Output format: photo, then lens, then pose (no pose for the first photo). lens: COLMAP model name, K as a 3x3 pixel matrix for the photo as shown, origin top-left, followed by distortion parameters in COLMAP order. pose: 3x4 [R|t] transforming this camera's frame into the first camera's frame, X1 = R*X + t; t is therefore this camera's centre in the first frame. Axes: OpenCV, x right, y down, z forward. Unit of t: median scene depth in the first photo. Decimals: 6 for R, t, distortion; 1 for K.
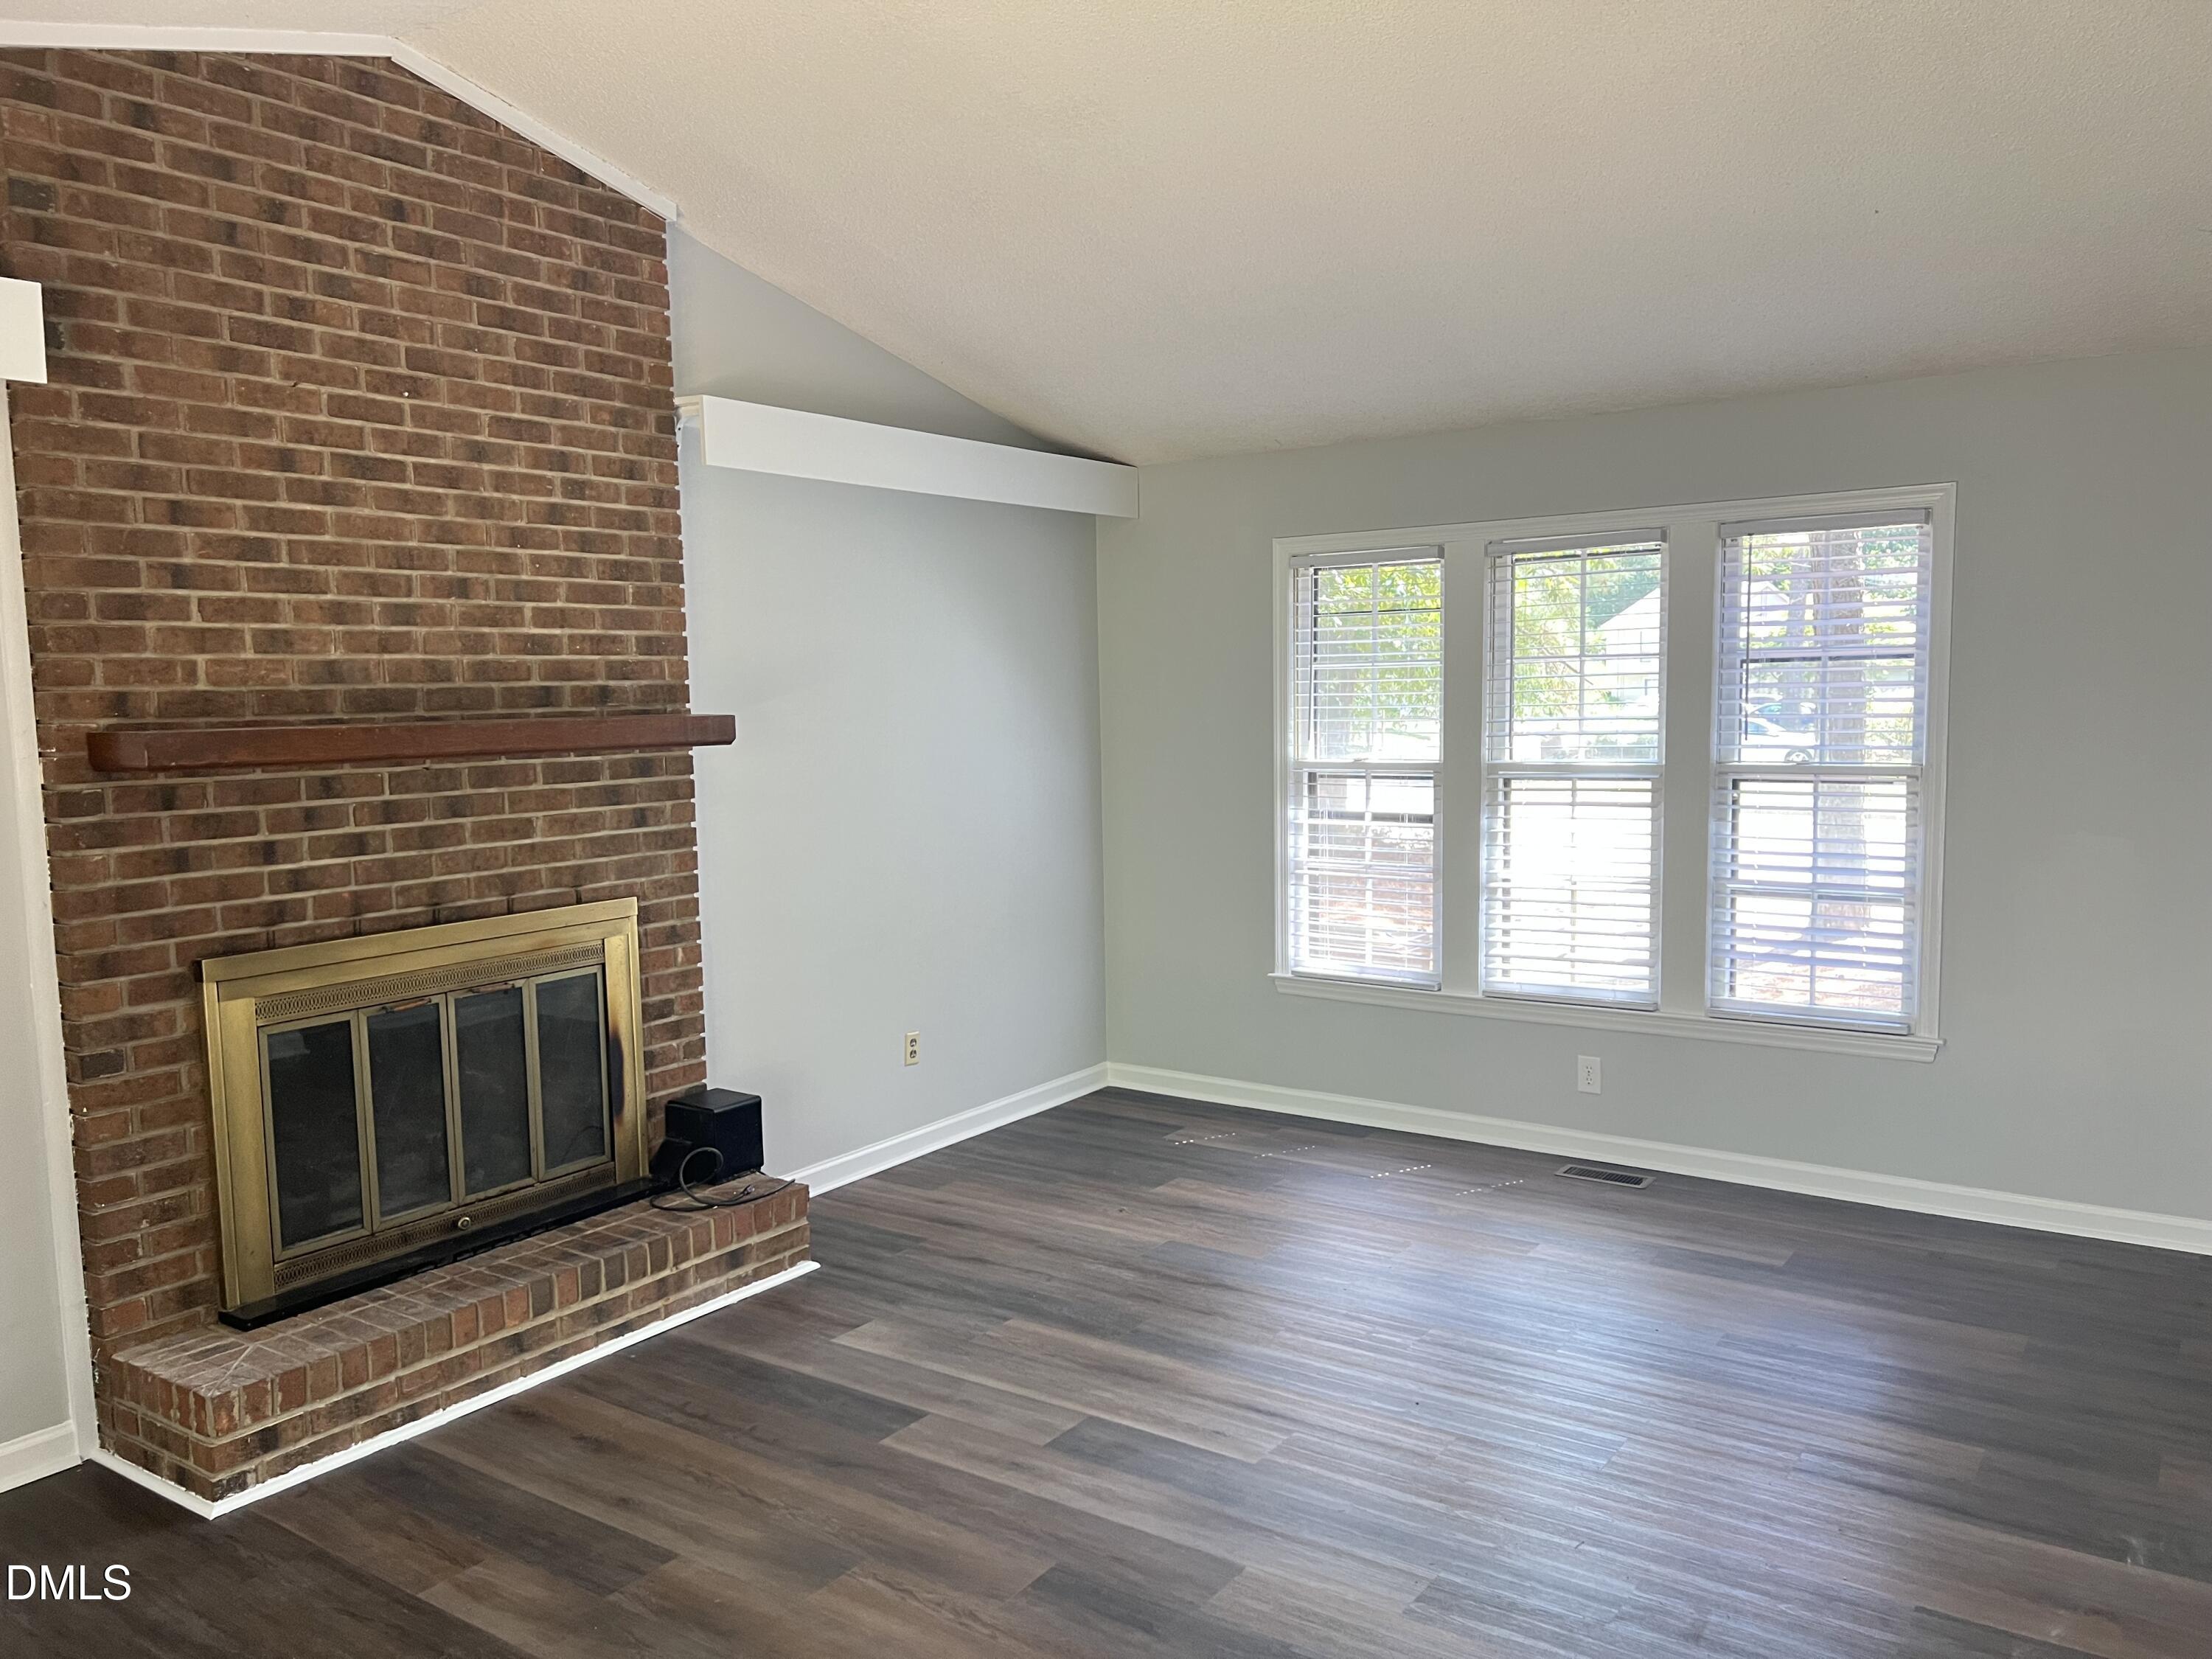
lens RADIAL K [[1670.3, 0, 1098.6], [0, 1670.3, 860.2], [0, 0, 1]] dist [0.027610, -0.038879]
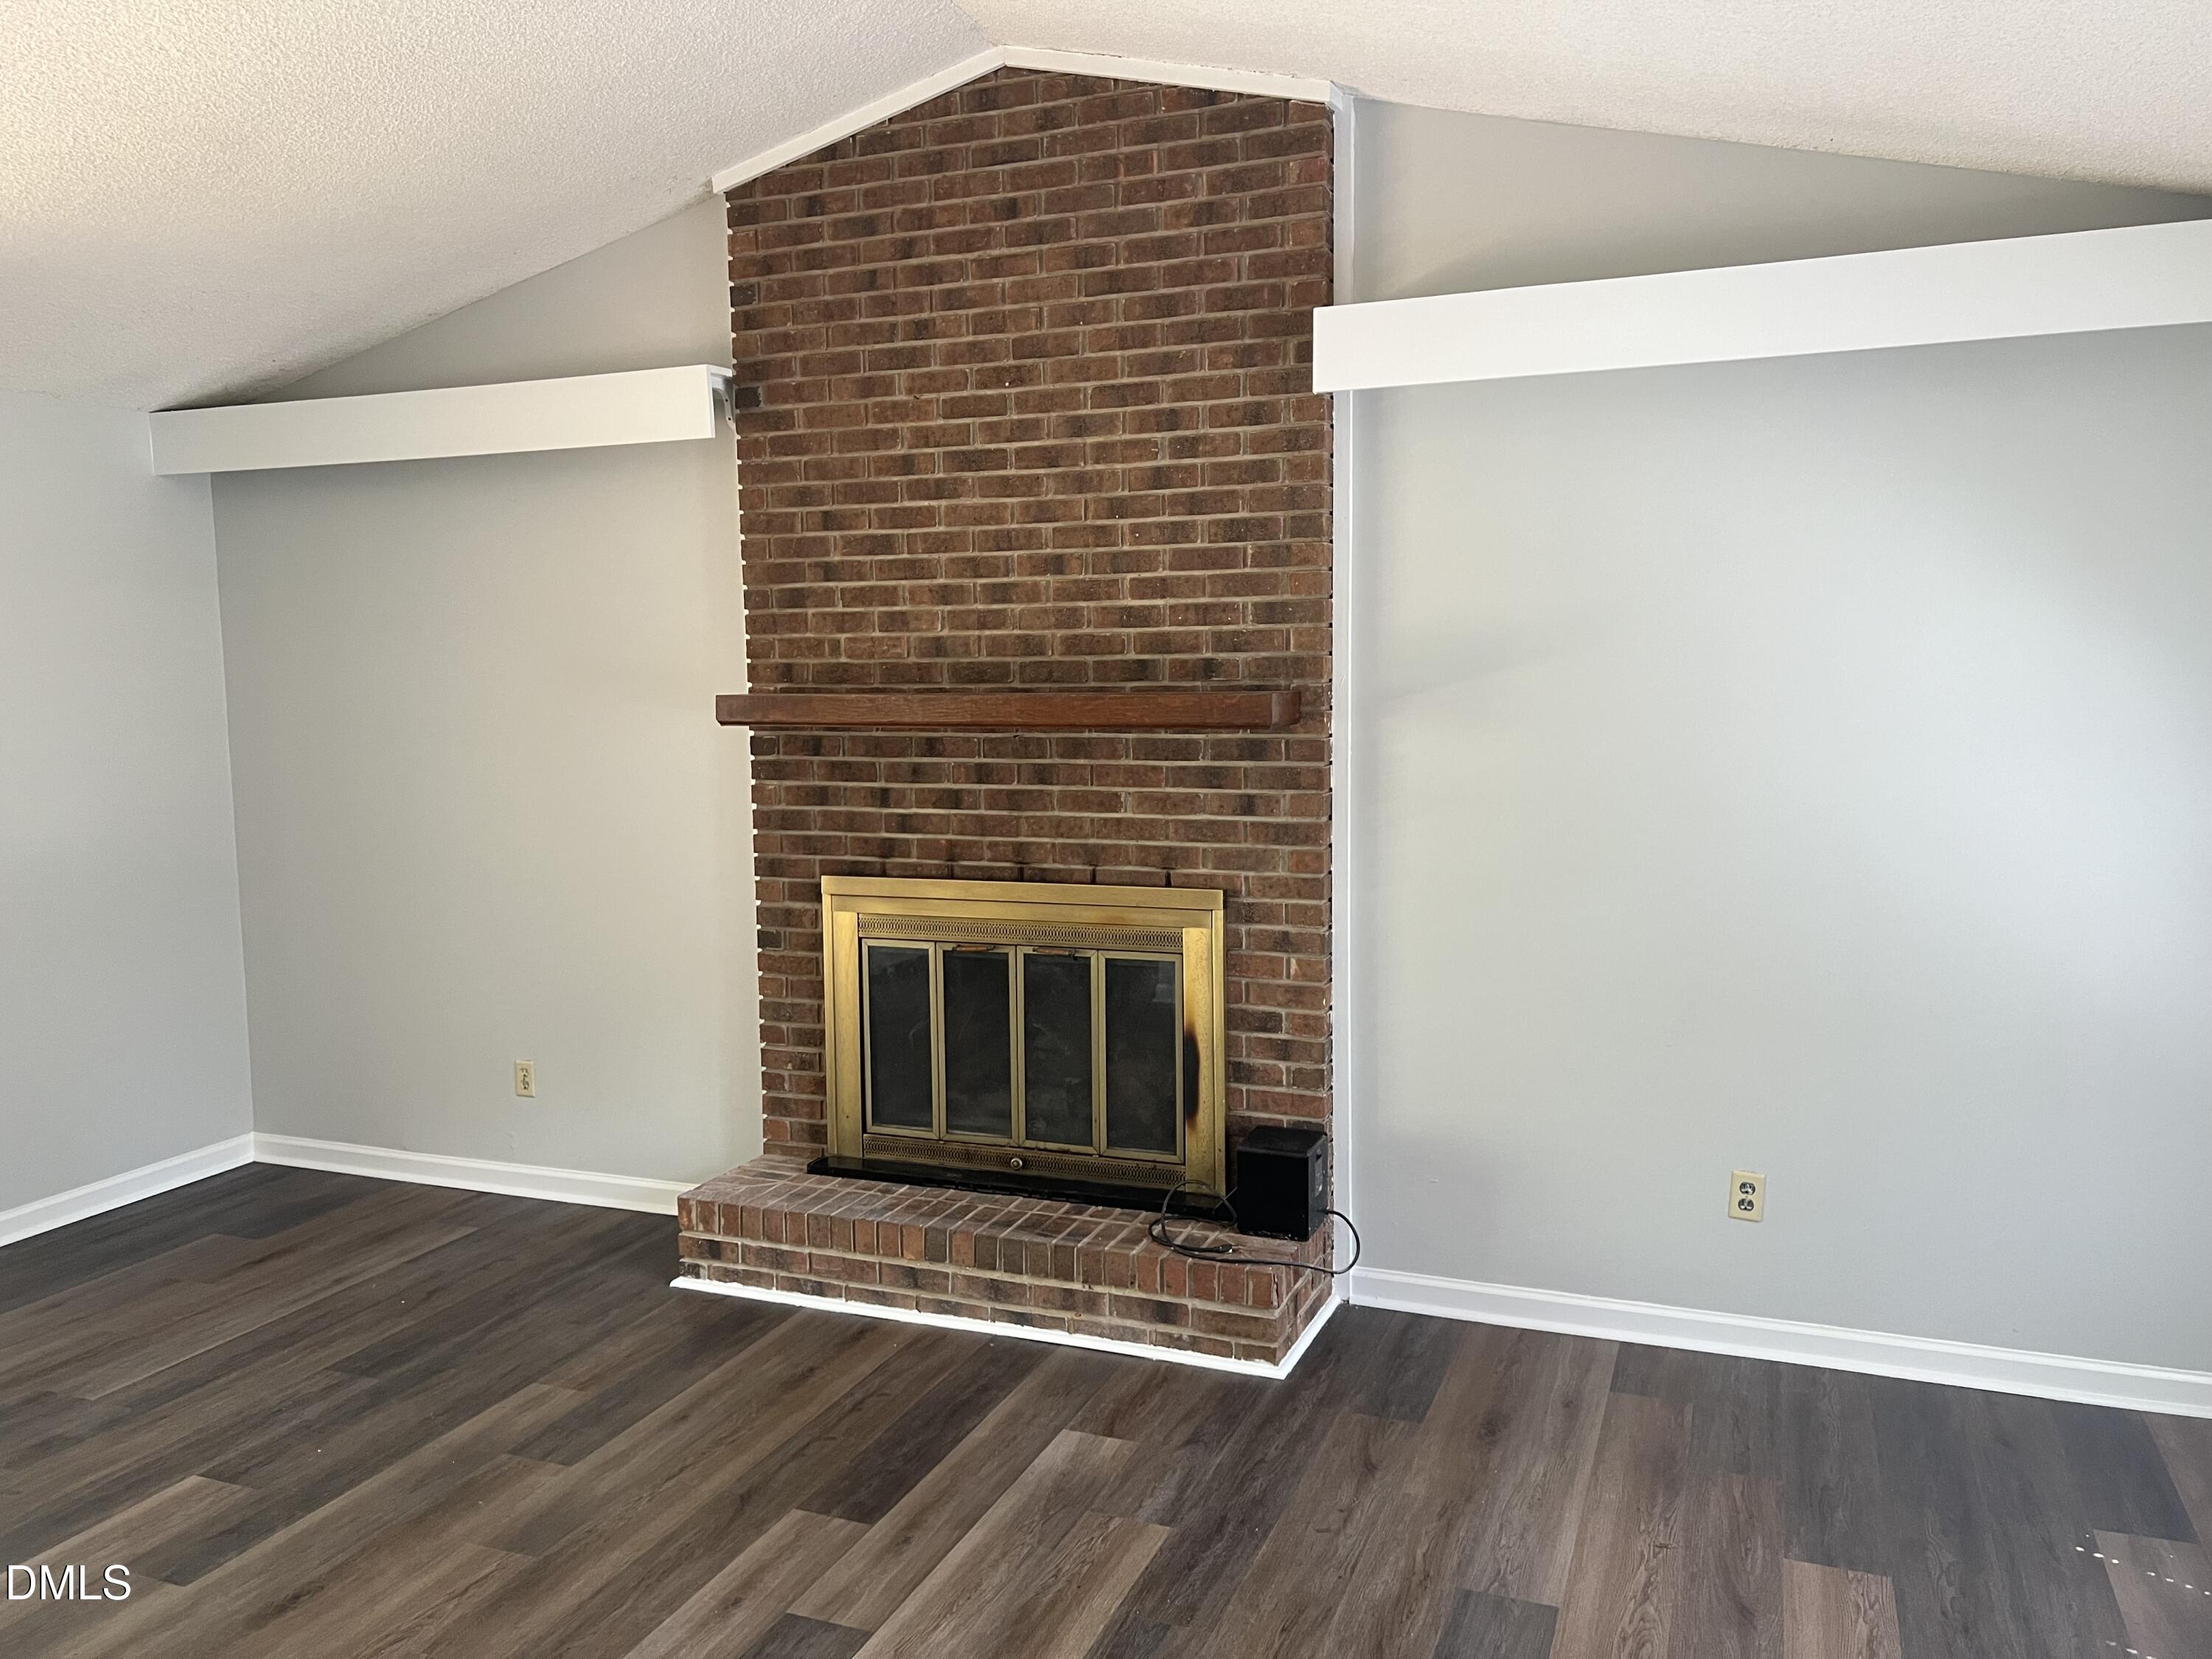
lens RADIAL K [[1635.8, 0, 1112.4], [0, 1635.8, 836.3], [0, 0, 1]] dist [0.172668, -0.489185]
pose [[0.231829, 0.114956, -0.965940, 0.634158], [-0.094674, 0.990945, 0.095209, -0.096702], [0.968139, 0.069378, 0.240613, 0.808614]]
